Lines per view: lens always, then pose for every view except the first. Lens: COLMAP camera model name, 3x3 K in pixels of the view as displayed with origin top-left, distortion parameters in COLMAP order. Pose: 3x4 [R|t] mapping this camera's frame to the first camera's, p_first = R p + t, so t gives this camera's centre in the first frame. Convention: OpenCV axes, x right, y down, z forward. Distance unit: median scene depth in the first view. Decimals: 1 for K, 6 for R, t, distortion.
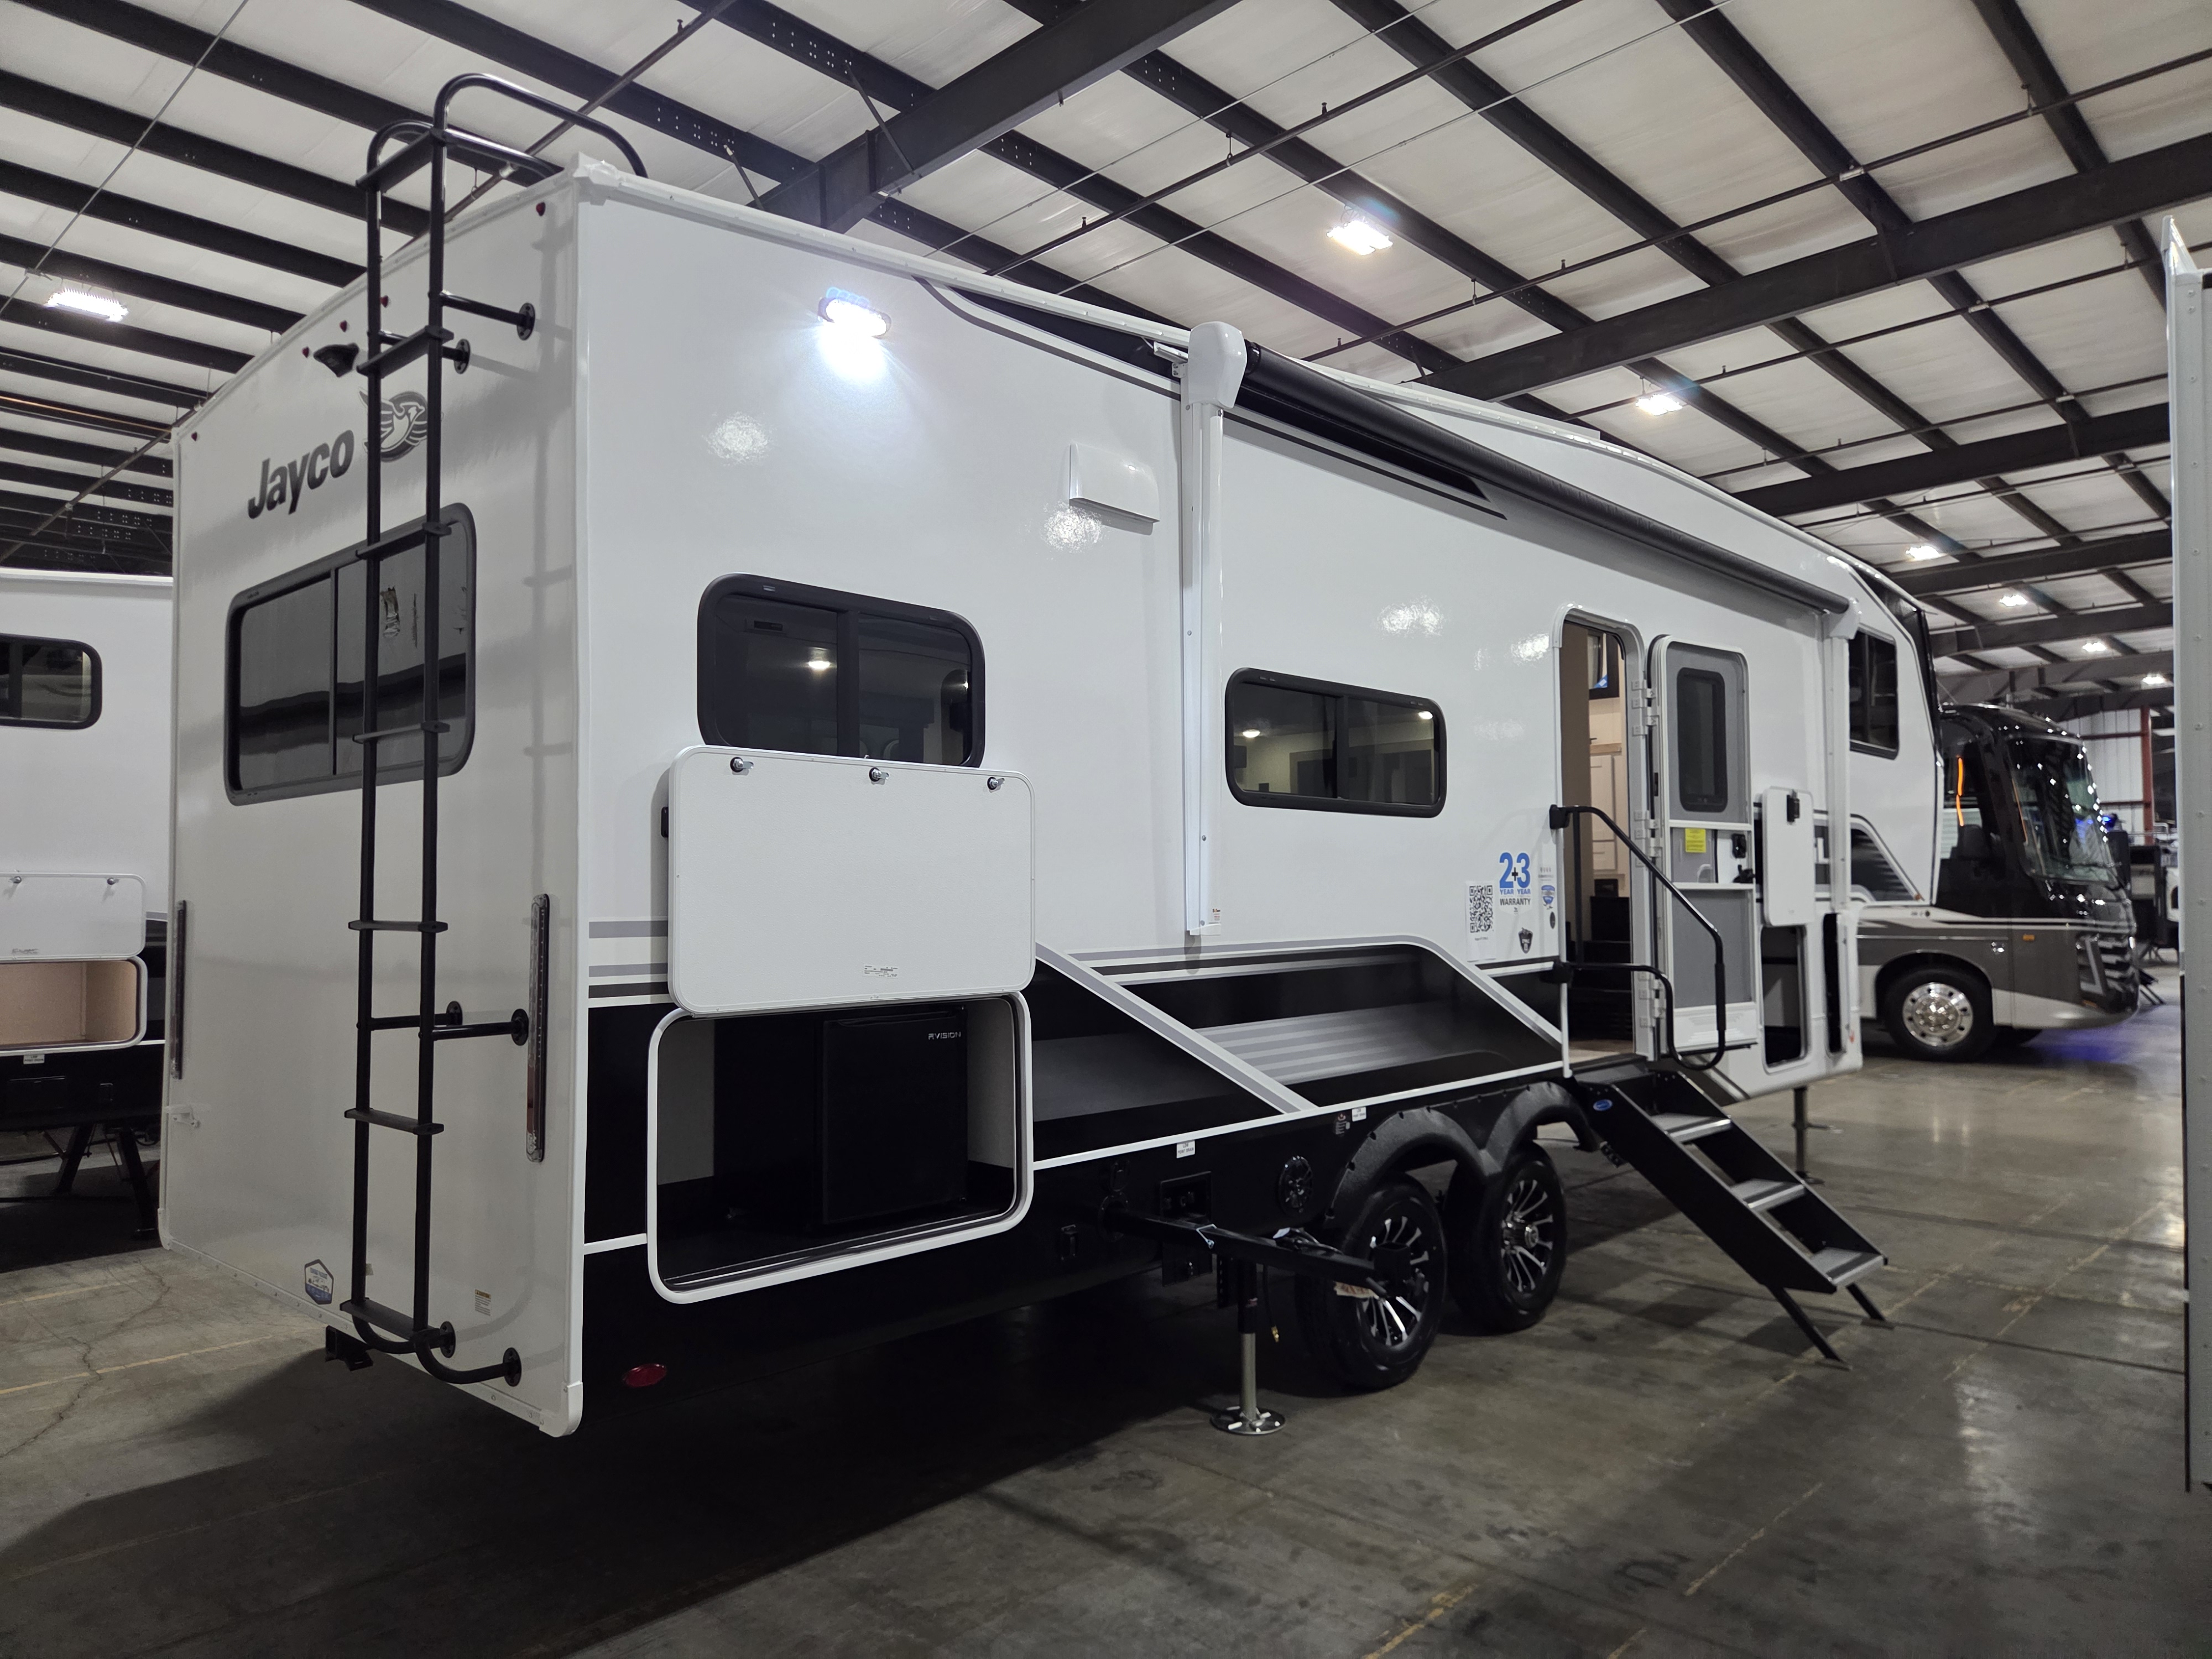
lens RADIAL K [[1479.9, 0, 1106.0], [0, 1479.9, 829.5], [0, 0, 1]] dist [0.015456, 0.002715]
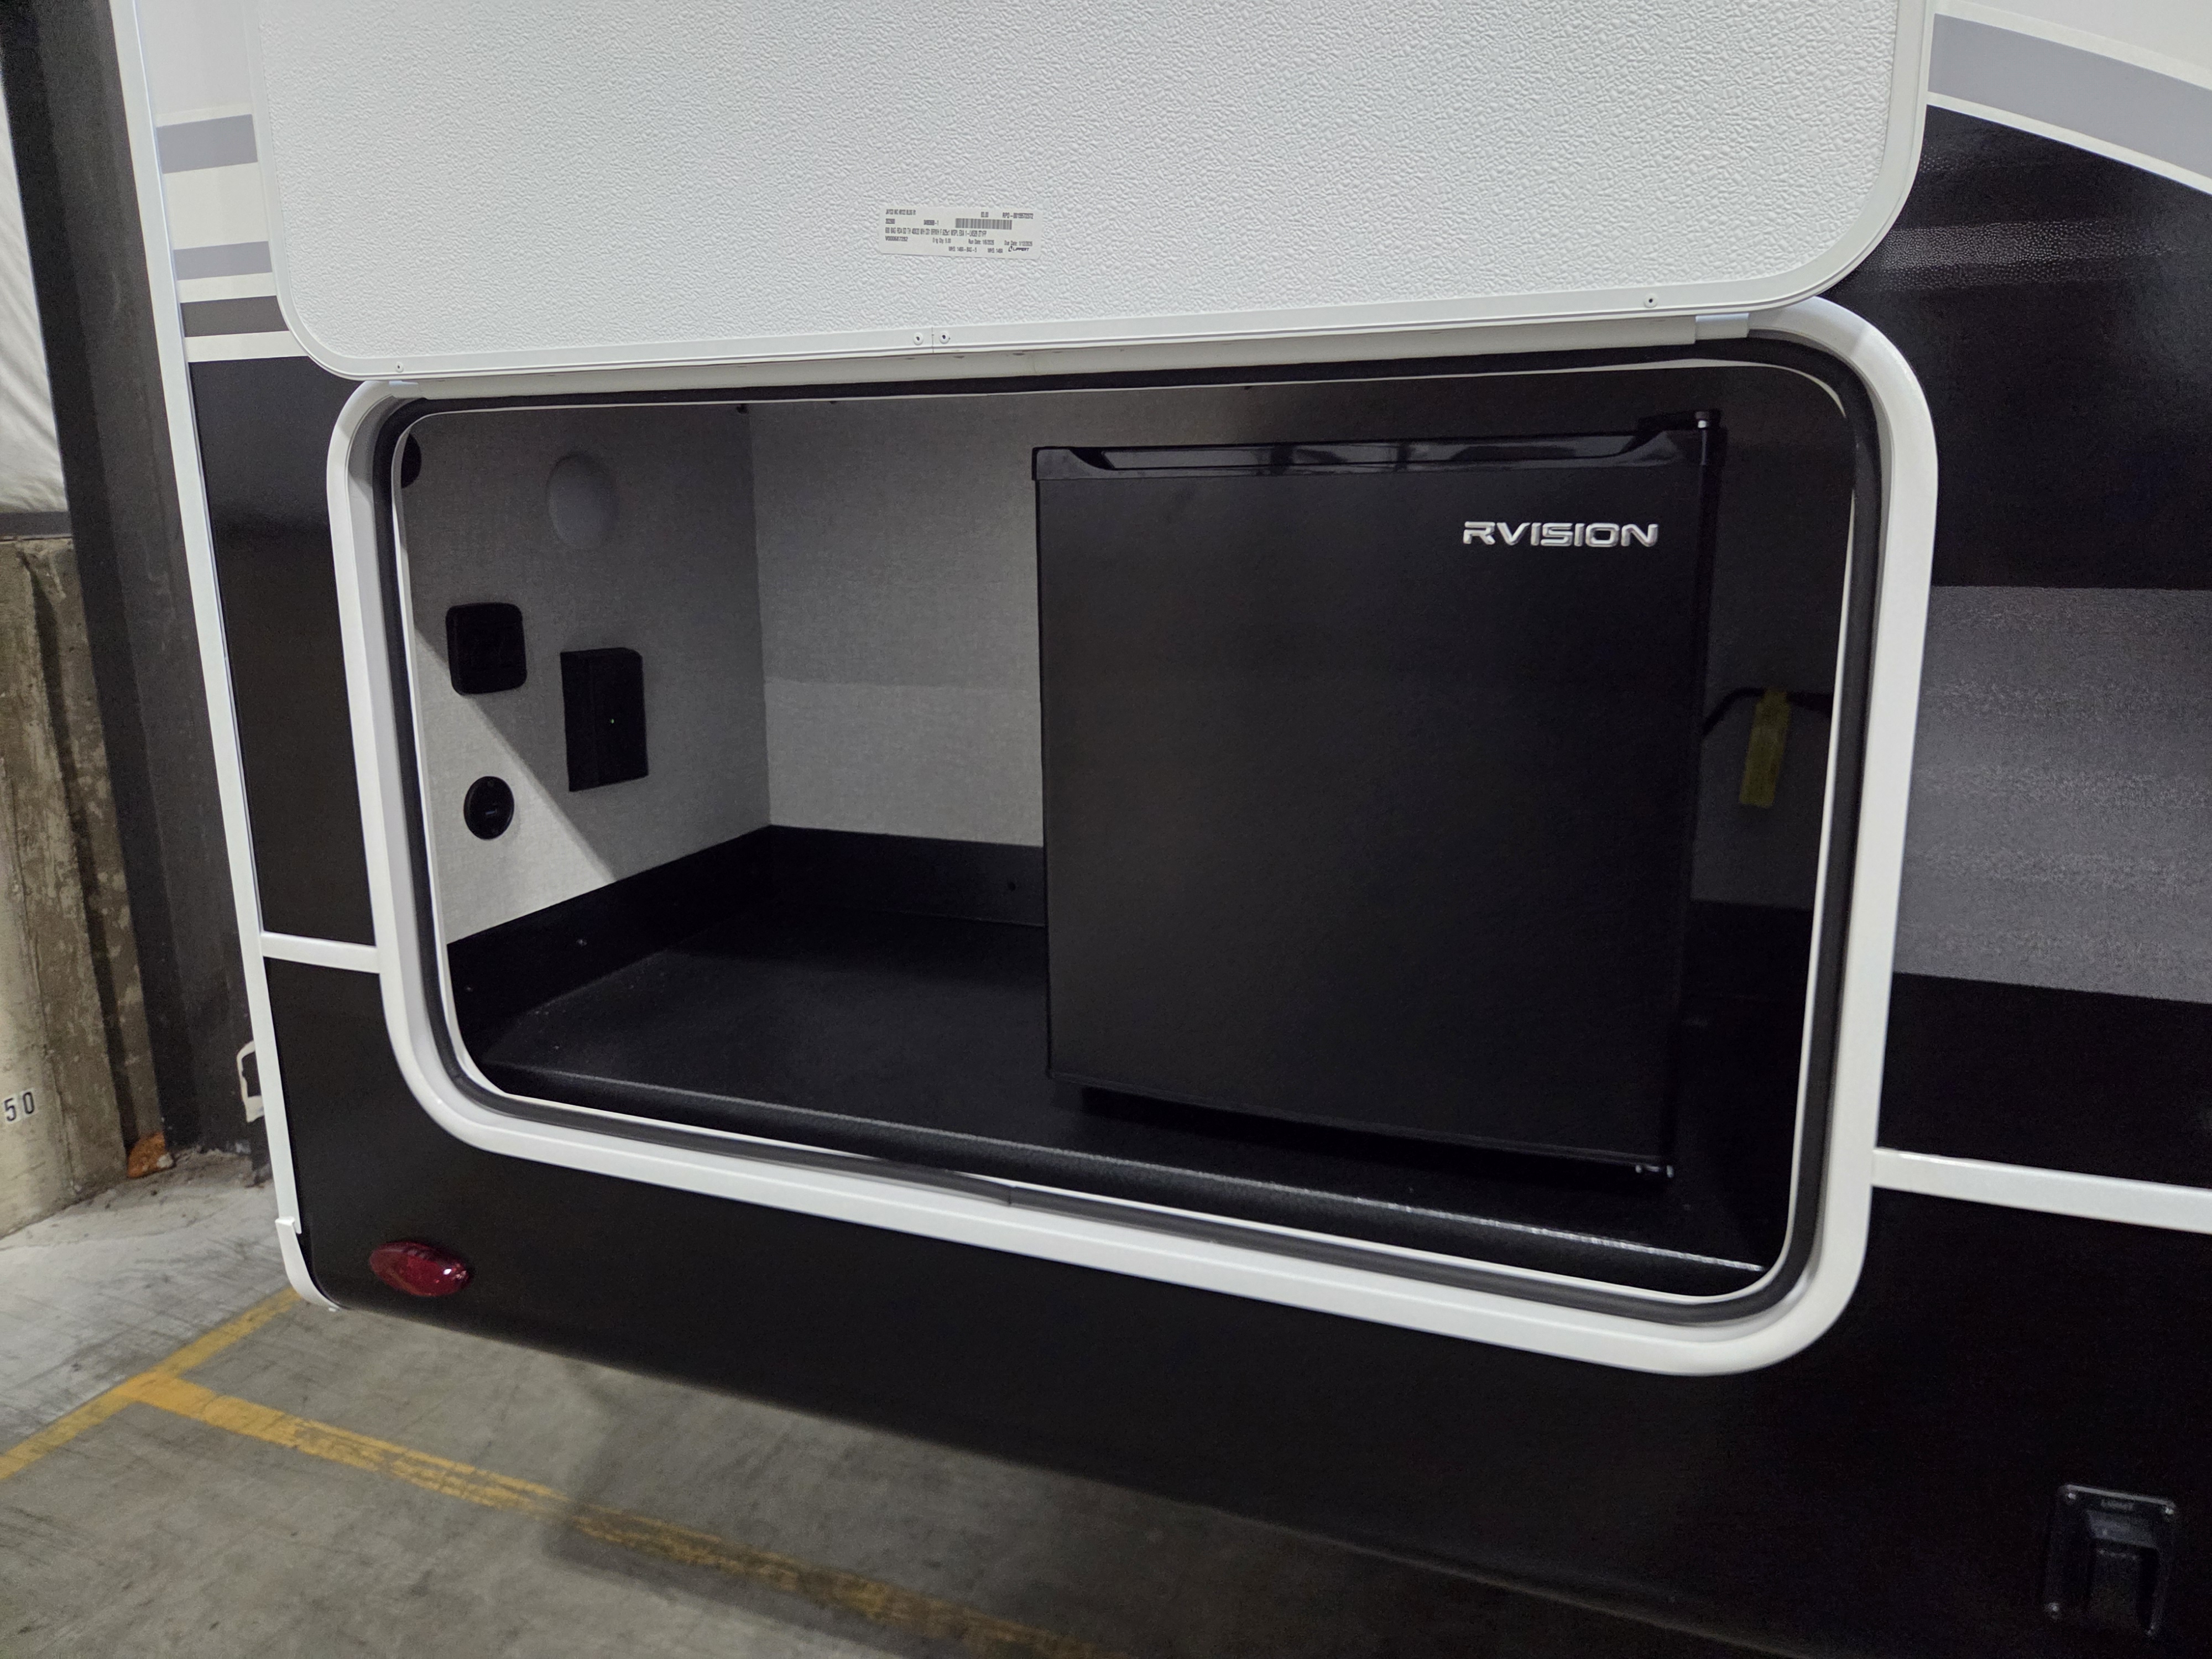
lens RADIAL K [[1479.9, 0, 1106.0], [0, 1479.9, 829.5], [0, 0, 1]] dist [0.015456, 0.002715]
pose [[0.364386, 0.195796, -0.910432, 0.096488], [0.053535, 0.971626, 0.230383, 0.126262], [0.929708, -0.132689, 0.343565, 0.835813]]
